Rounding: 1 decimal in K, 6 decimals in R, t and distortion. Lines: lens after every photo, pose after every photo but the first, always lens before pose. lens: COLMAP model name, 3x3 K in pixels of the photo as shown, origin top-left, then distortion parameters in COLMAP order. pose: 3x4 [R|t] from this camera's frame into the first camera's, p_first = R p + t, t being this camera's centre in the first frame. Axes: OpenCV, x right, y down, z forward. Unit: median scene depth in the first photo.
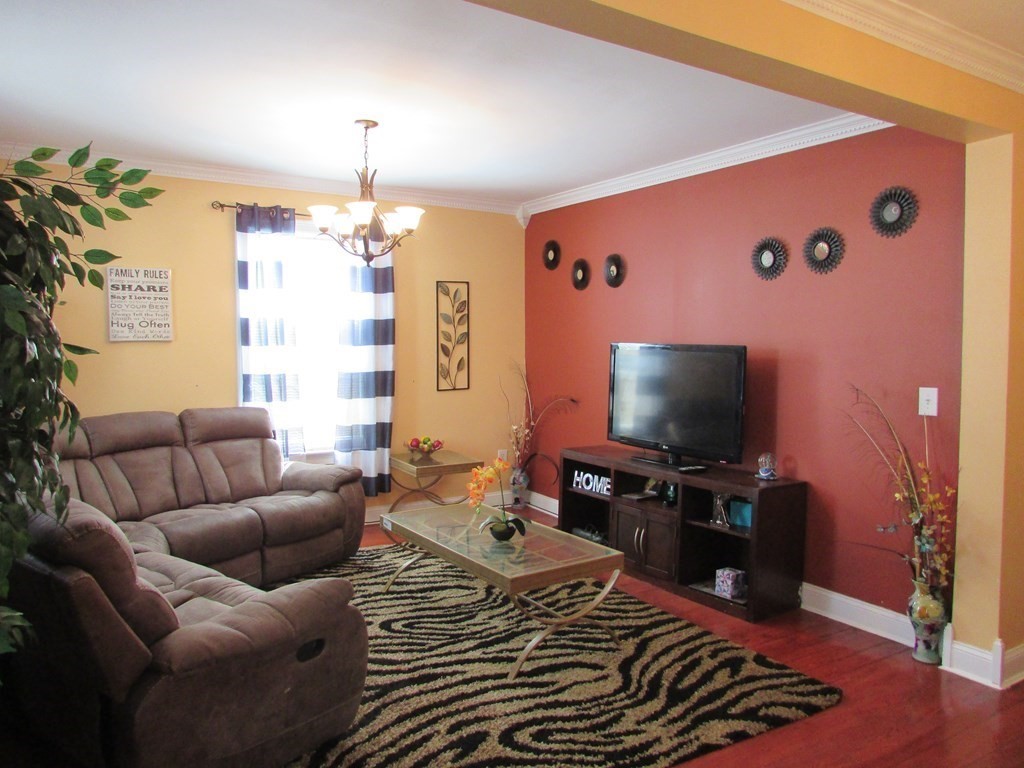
lens RADIAL K [[730.8, 0, 512.0], [0, 730.8, 384.0], [0, 0, 1]] dist [-0.007305, 0.000276]
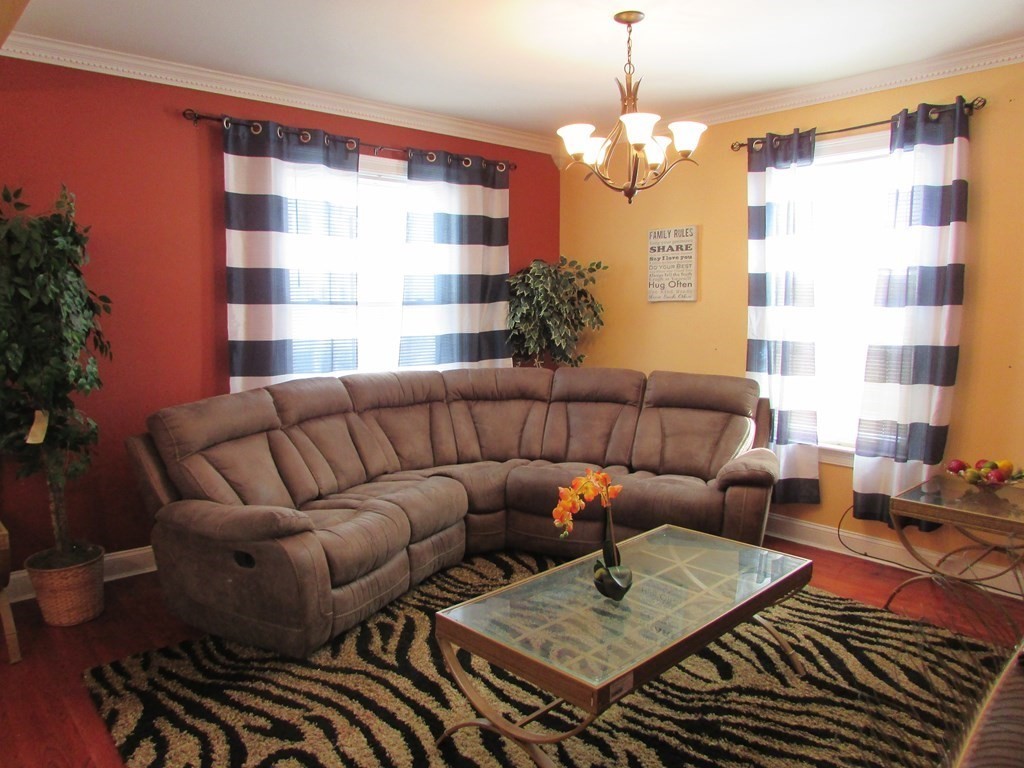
lens RADIAL K [[744.9, 0, 511.1], [0, 744.9, 378.2], [0, 0, 1]] dist [-0.008550, -0.005557]
pose [[0.164631, 0.094358, -0.981832, 0.551830], [-0.054340, 0.994770, 0.086490, -0.033799], [0.984857, 0.039114, 0.168897, 0.699244]]
